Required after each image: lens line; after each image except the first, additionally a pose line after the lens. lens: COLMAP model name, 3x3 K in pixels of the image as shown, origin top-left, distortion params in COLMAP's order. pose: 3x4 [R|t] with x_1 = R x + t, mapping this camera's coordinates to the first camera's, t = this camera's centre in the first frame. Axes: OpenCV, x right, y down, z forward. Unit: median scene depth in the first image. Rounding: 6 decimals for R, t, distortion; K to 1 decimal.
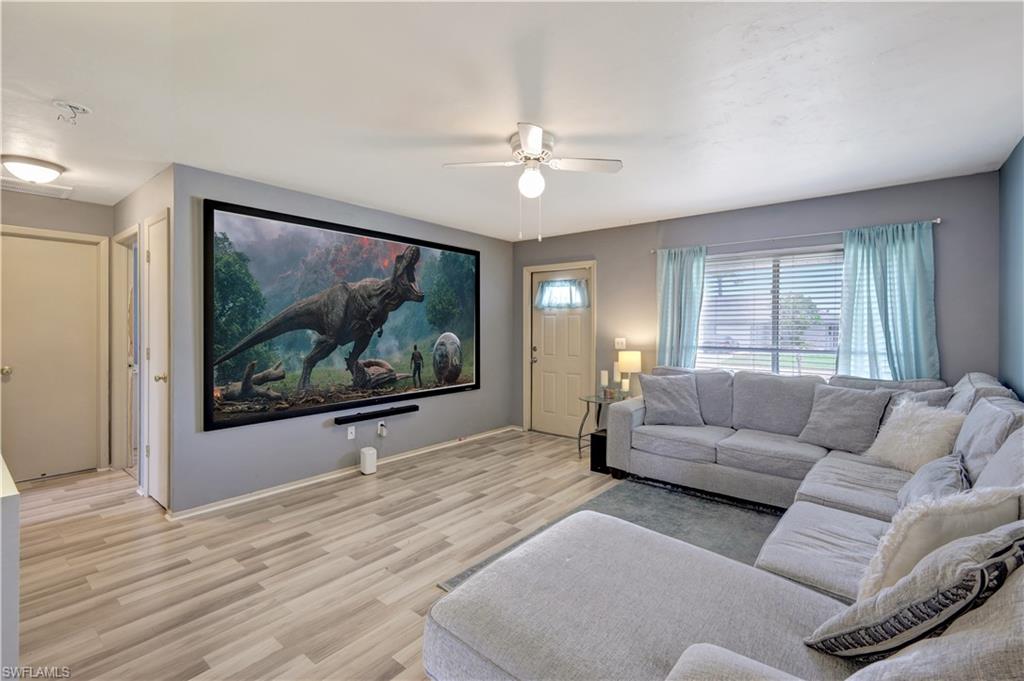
lens RADIAL K [[446.4, 0, 515.6], [0, 446.4, 330.6], [0, 0, 1]] dist [0.000680, 0.000254]
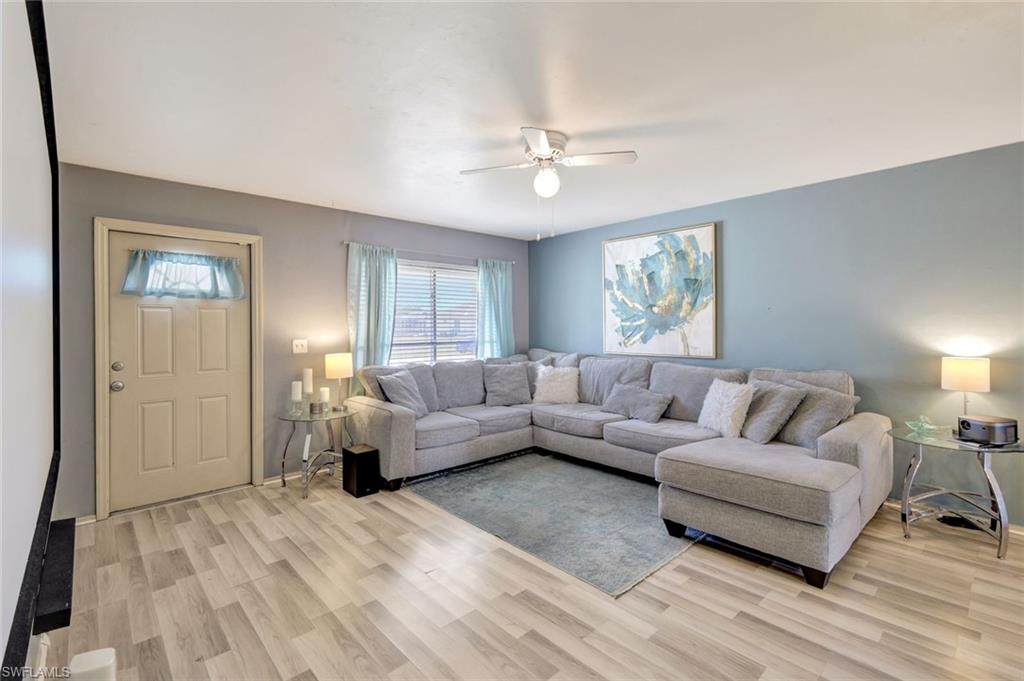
lens RADIAL K [[457.3, 0, 517.1], [0, 457.3, 323.6], [0, 0, 1]] dist [0.017797, 0.000209]
pose [[0.155500, 0.000306, 0.987836, -0.651587], [0.016018, 0.999868, -0.002831, -0.004609], [-0.987706, 0.016263, 0.155475, 0.584636]]
